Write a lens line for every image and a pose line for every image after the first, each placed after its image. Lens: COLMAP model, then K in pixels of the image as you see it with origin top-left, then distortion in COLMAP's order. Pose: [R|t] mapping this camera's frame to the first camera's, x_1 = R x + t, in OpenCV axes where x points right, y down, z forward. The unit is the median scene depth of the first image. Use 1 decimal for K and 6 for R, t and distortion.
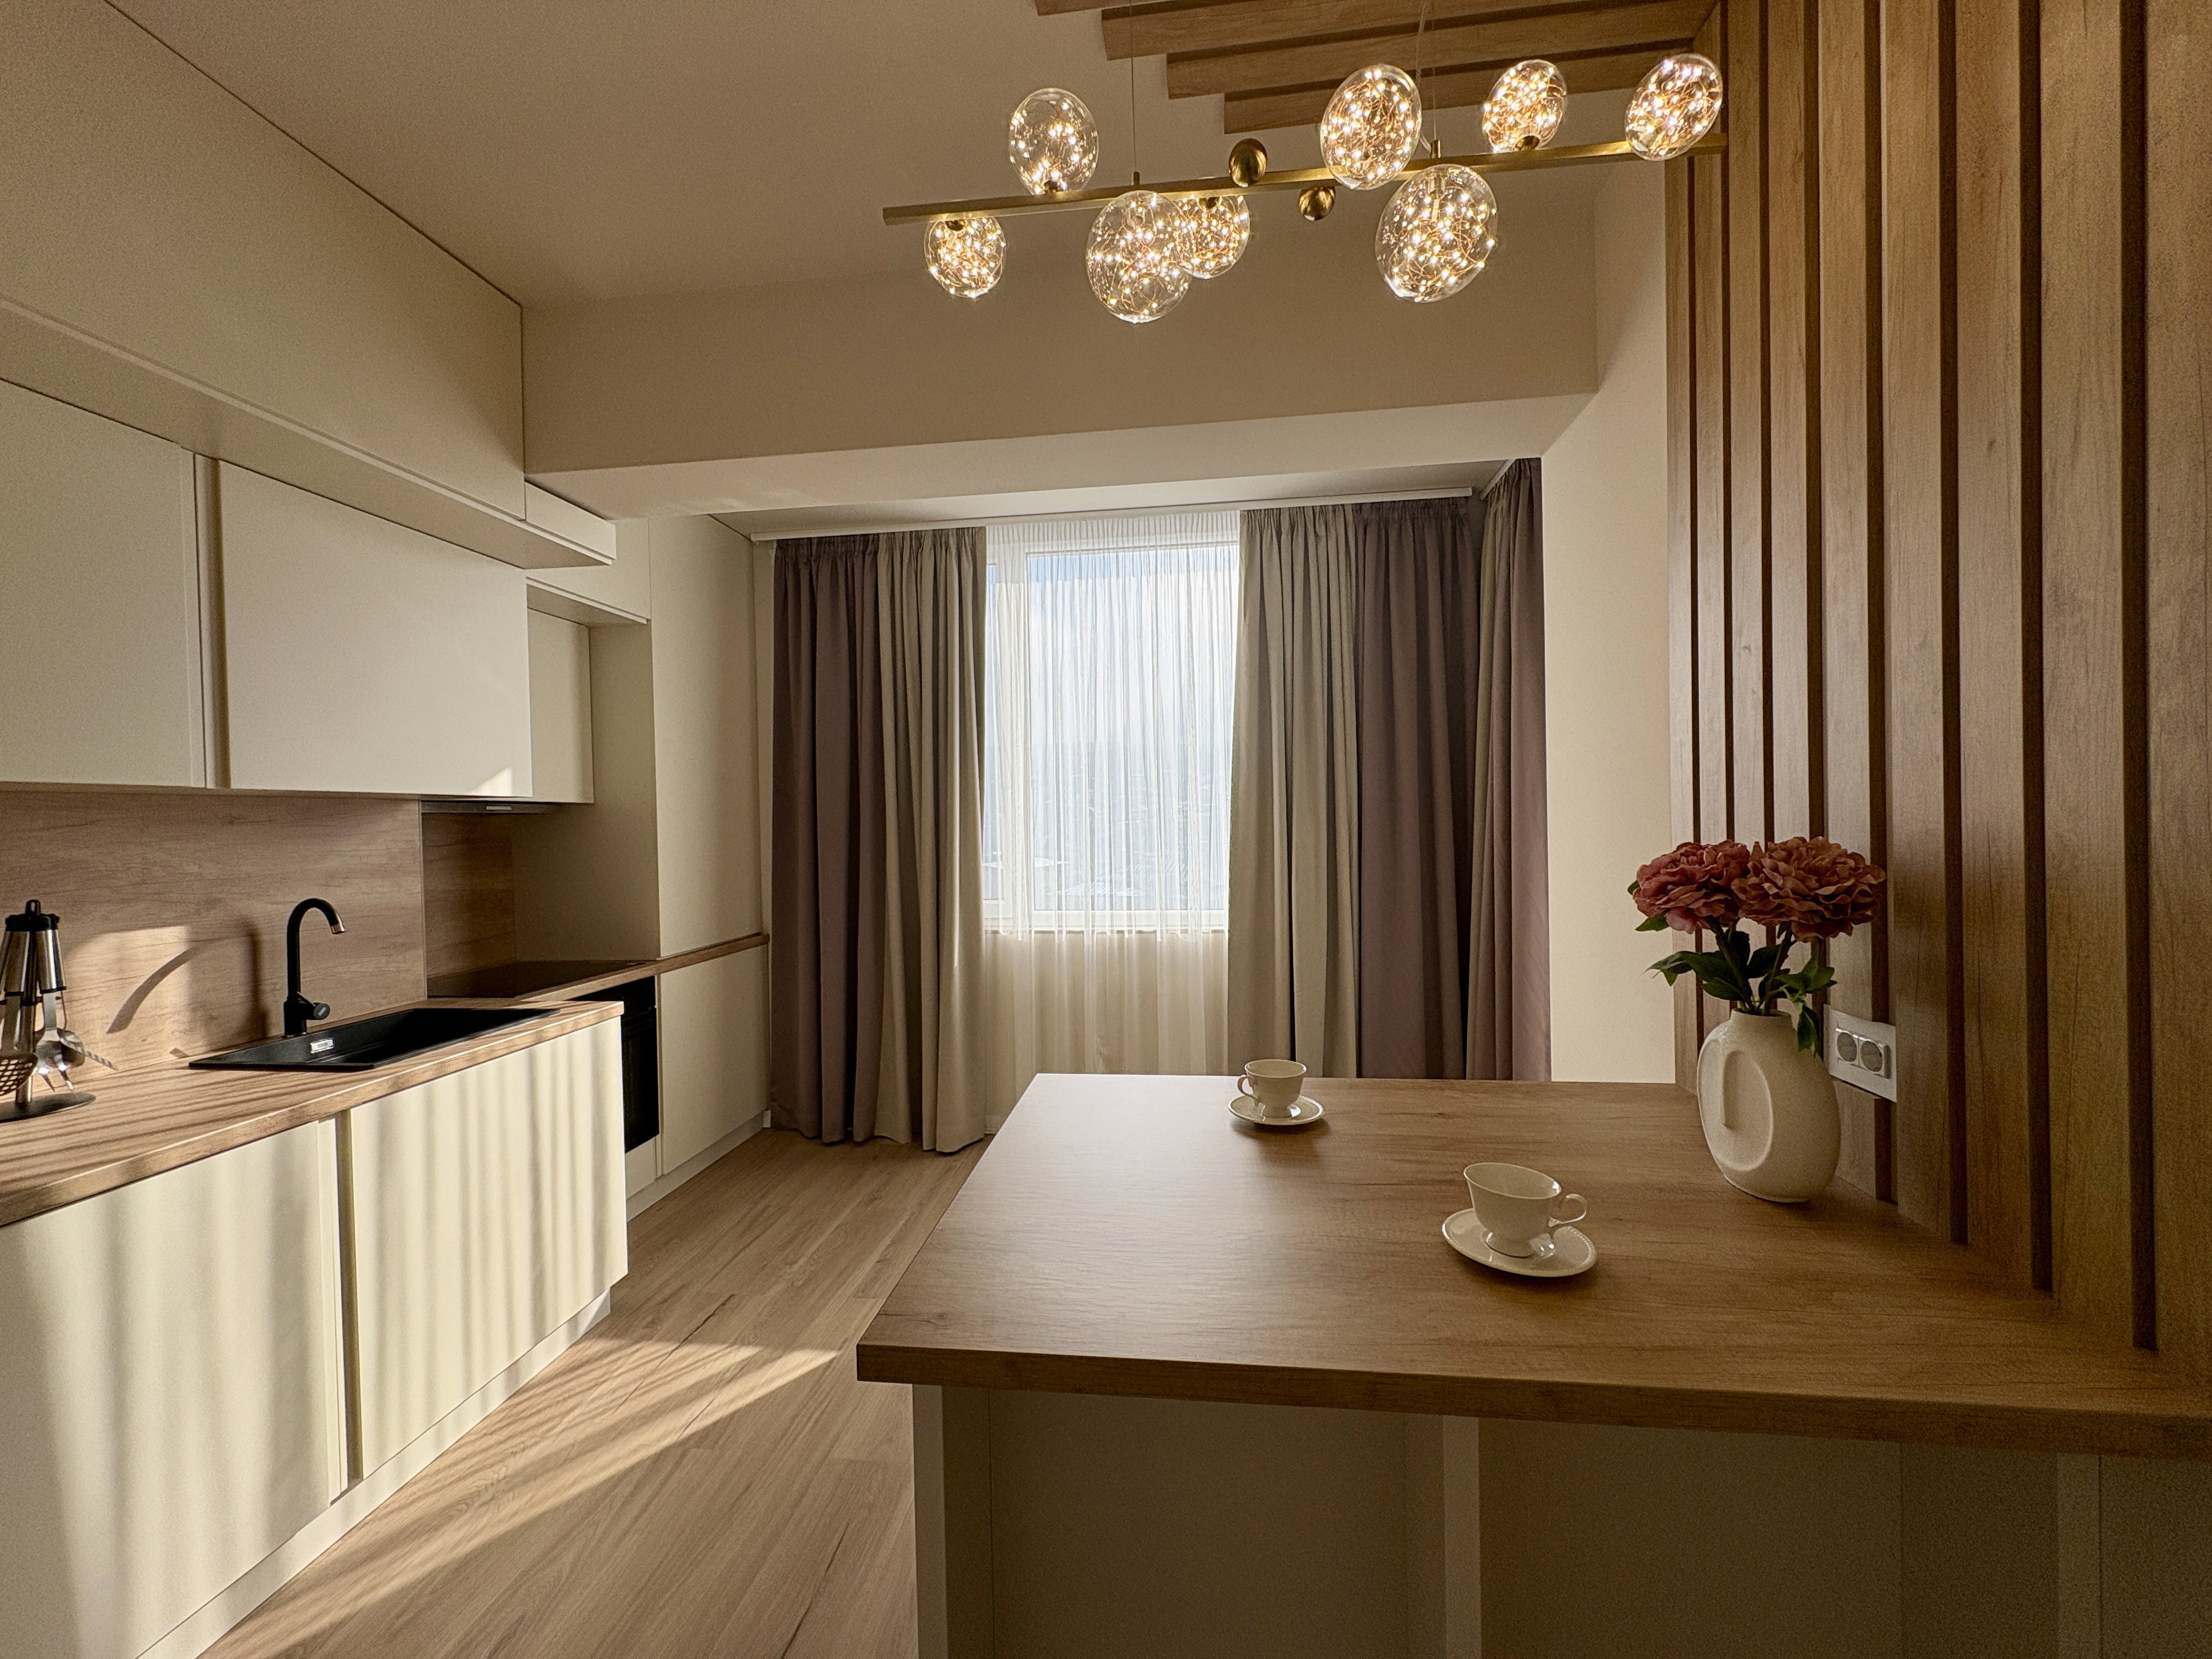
lens RADIAL K [[882.8, 0, 1101.6], [0, 882.8, 833.9], [0, 0, 1]] dist [0.000122, 0.000064]
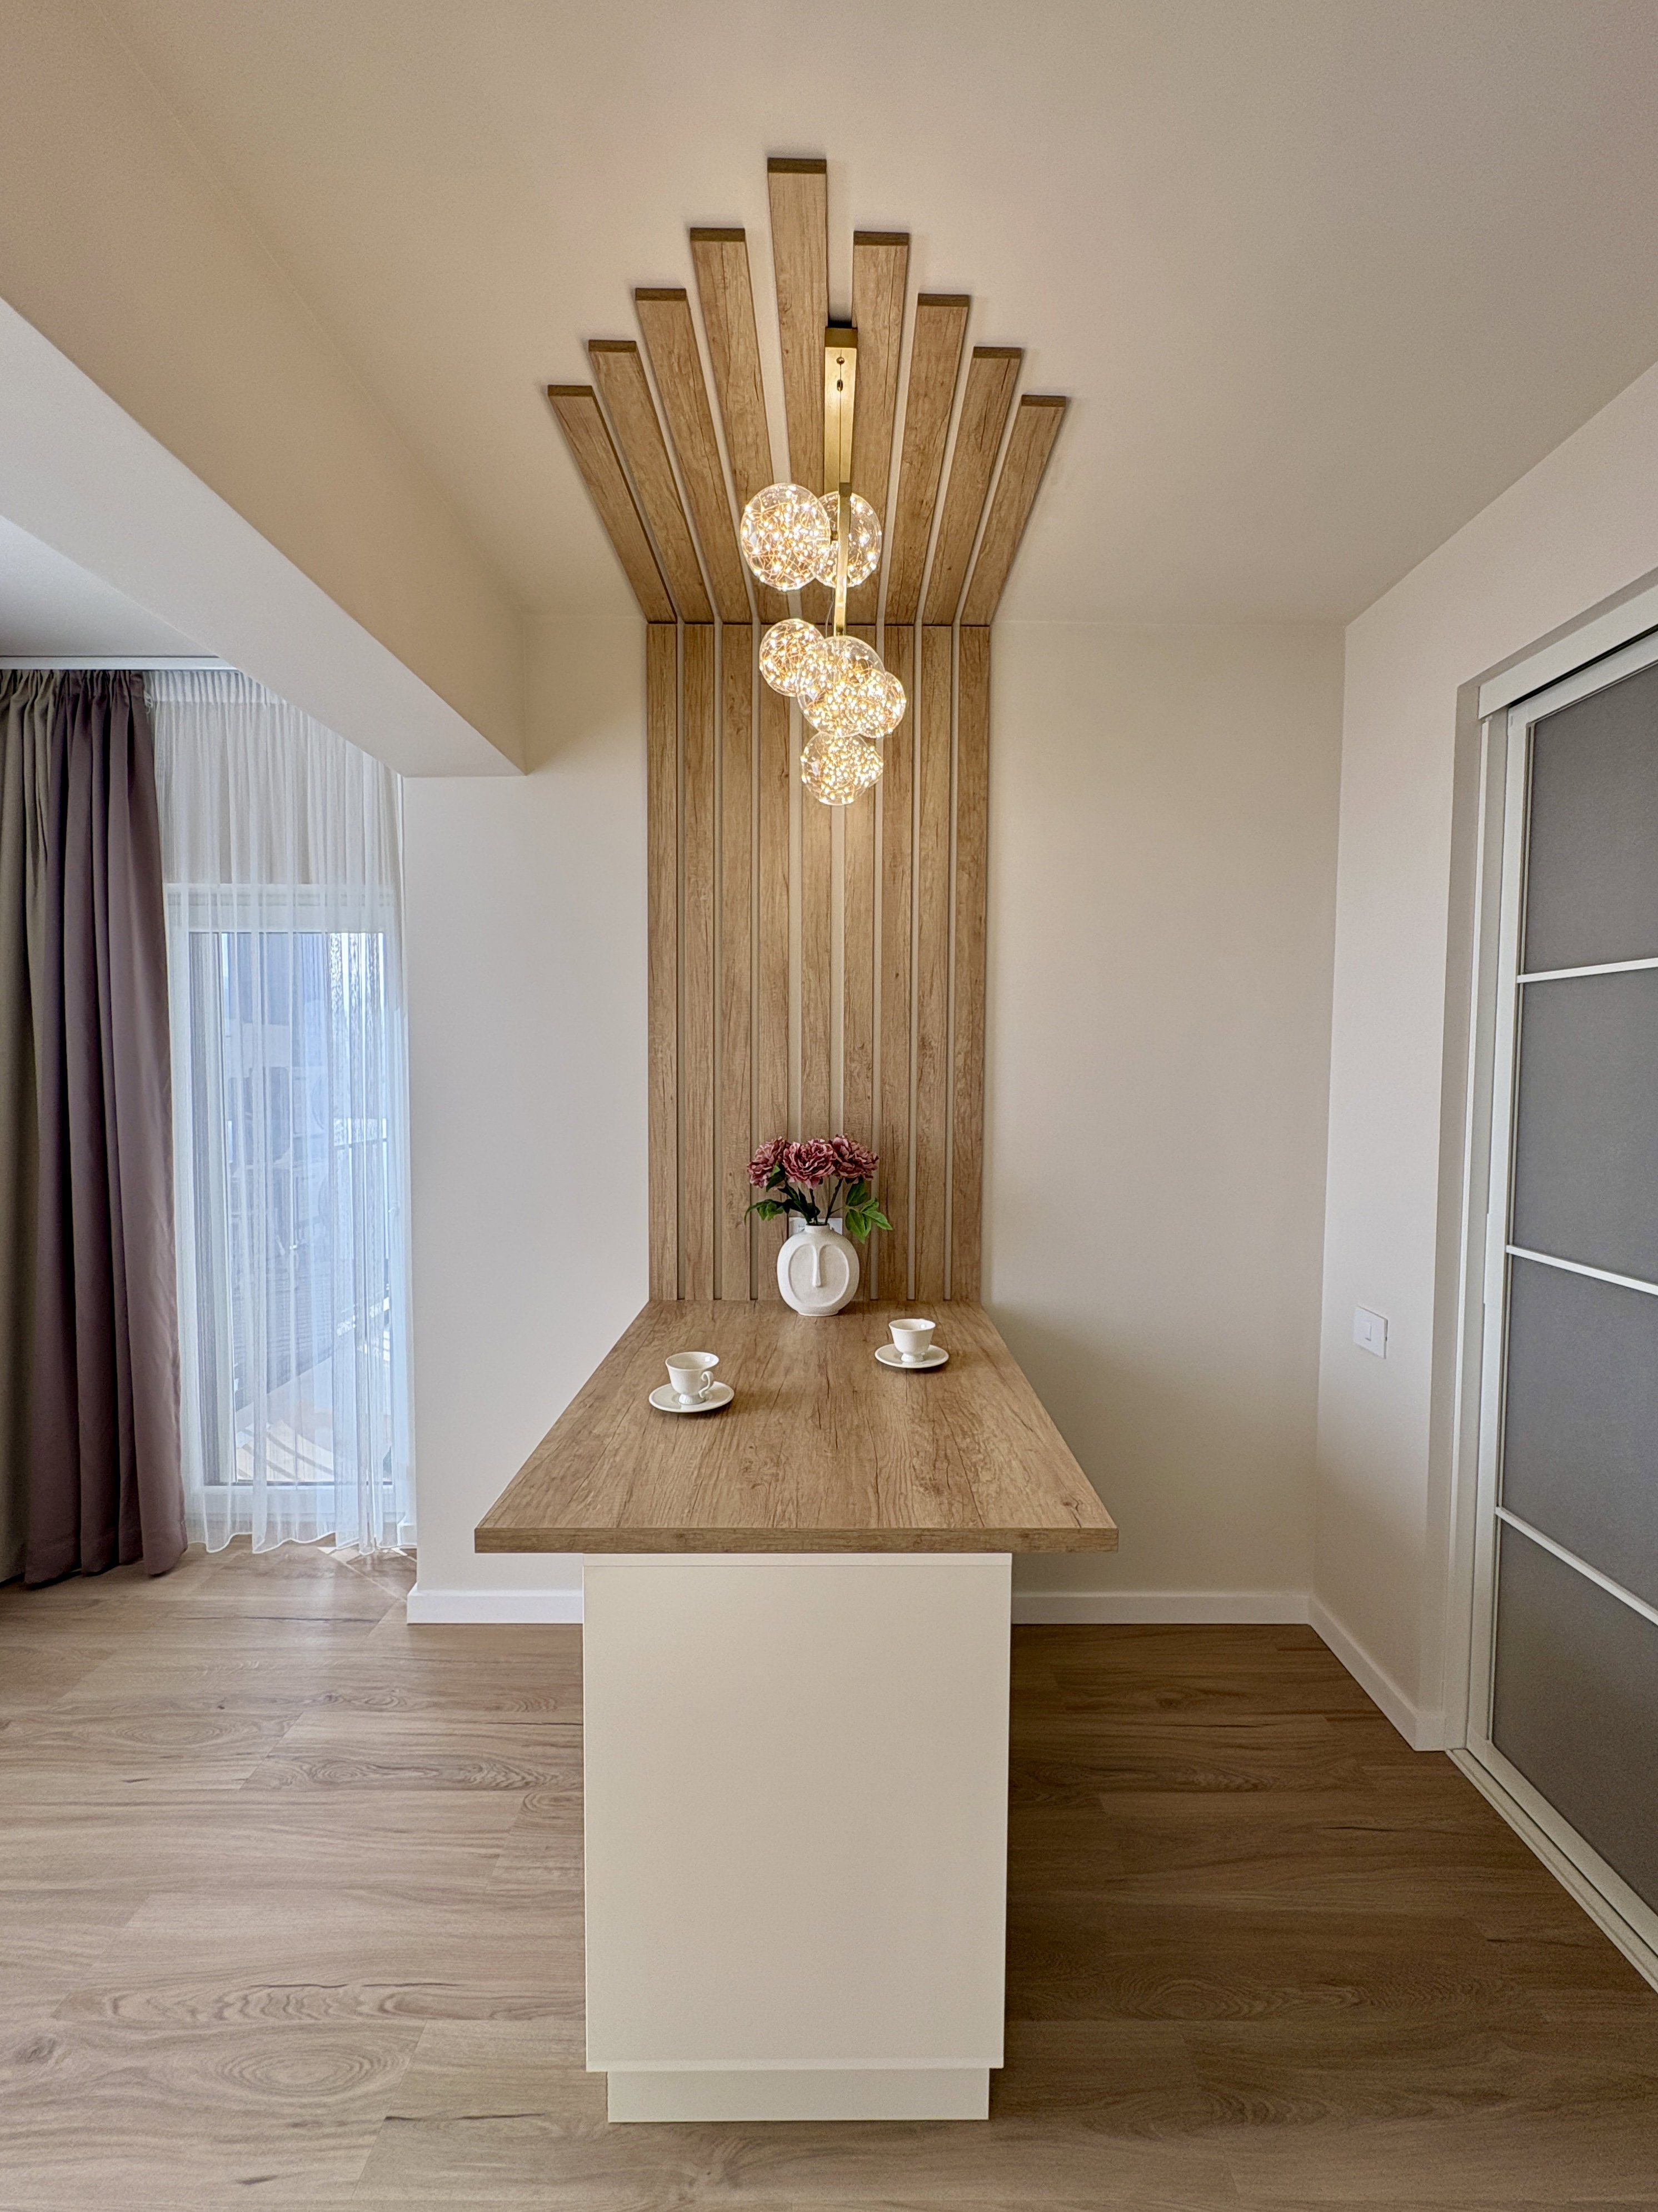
lens RADIAL K [[882.7, 0, 829.0], [0, 882.7, 1106.0], [0, 0, 1]] dist [0.000122, 0.000064]
pose [[-0.125919, -0.030413, 0.991574, -0.618336], [0.011786, 0.999414, 0.032150, -0.064413], [-0.991971, 0.015735, -0.125487, 0.629379]]
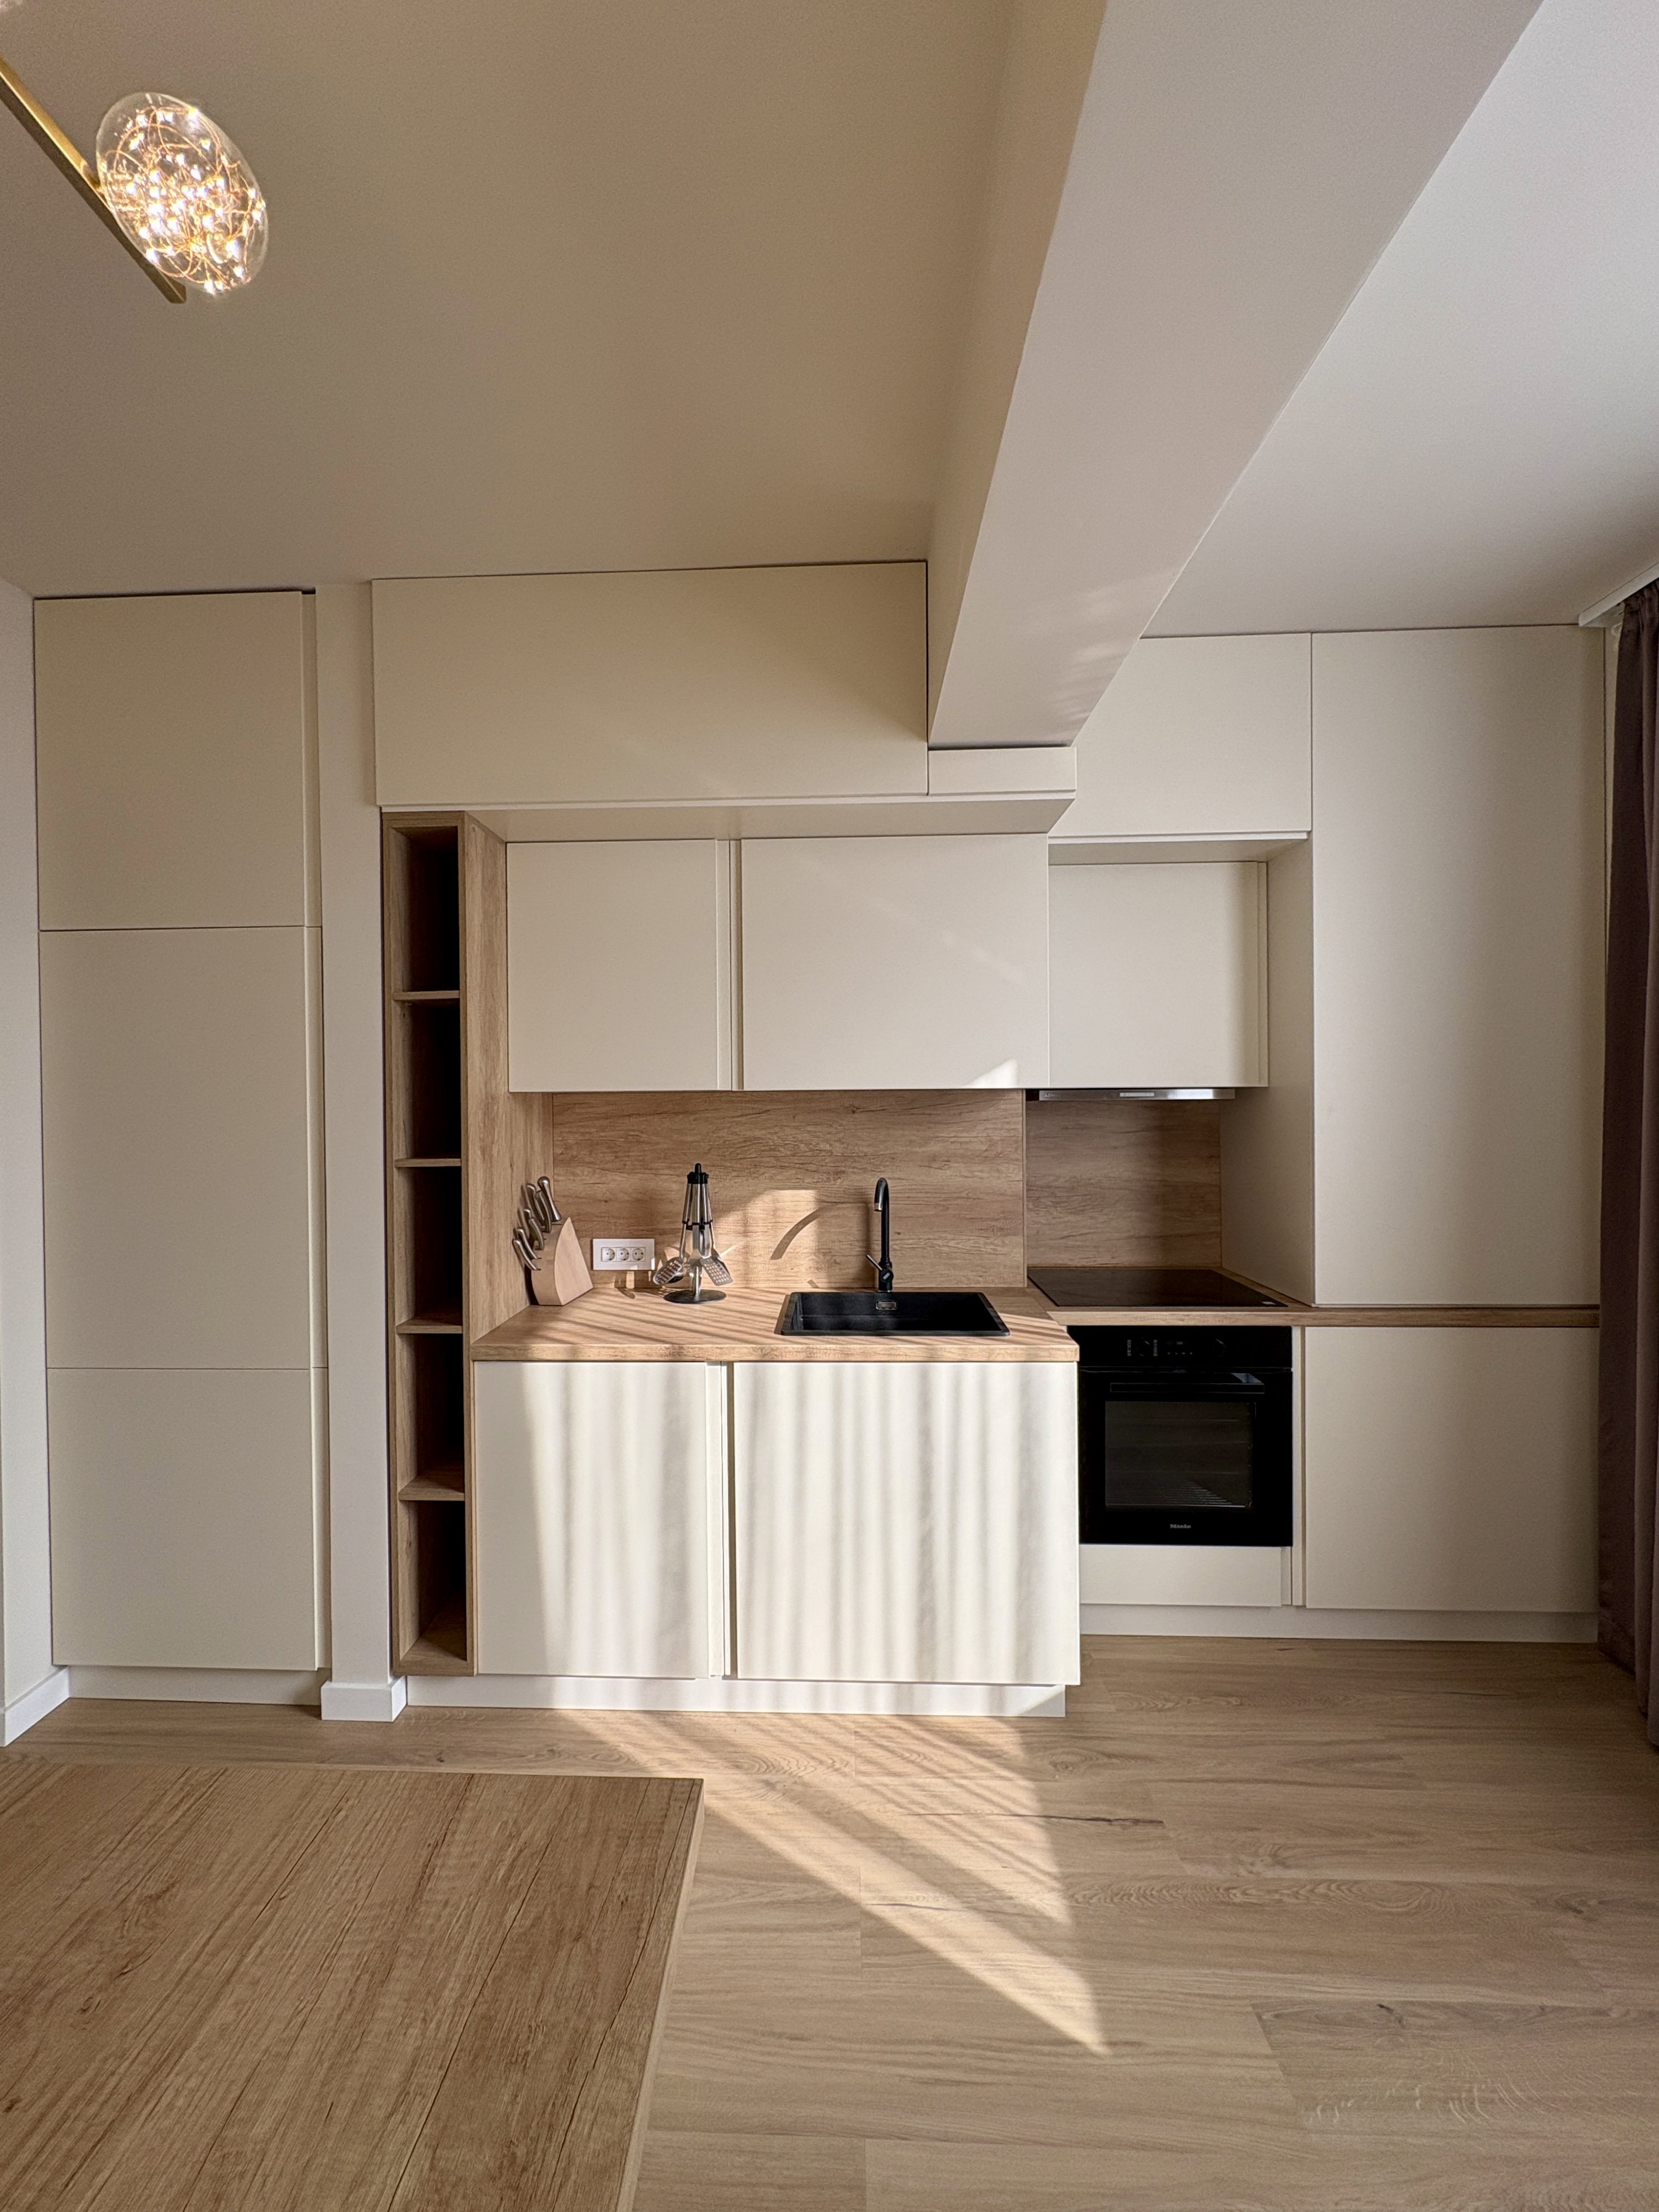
lens RADIAL K [[903.6, 0, 806.6], [0, 903.6, 1105.7], [0, 0, 1]] dist [0.000923, 0.000129]
pose [[0.080916, 0.027658, -0.996337, 0.281203], [-0.009461, 0.999591, 0.026980, -0.053005], [0.996676, 0.007244, 0.081144, 0.791971]]
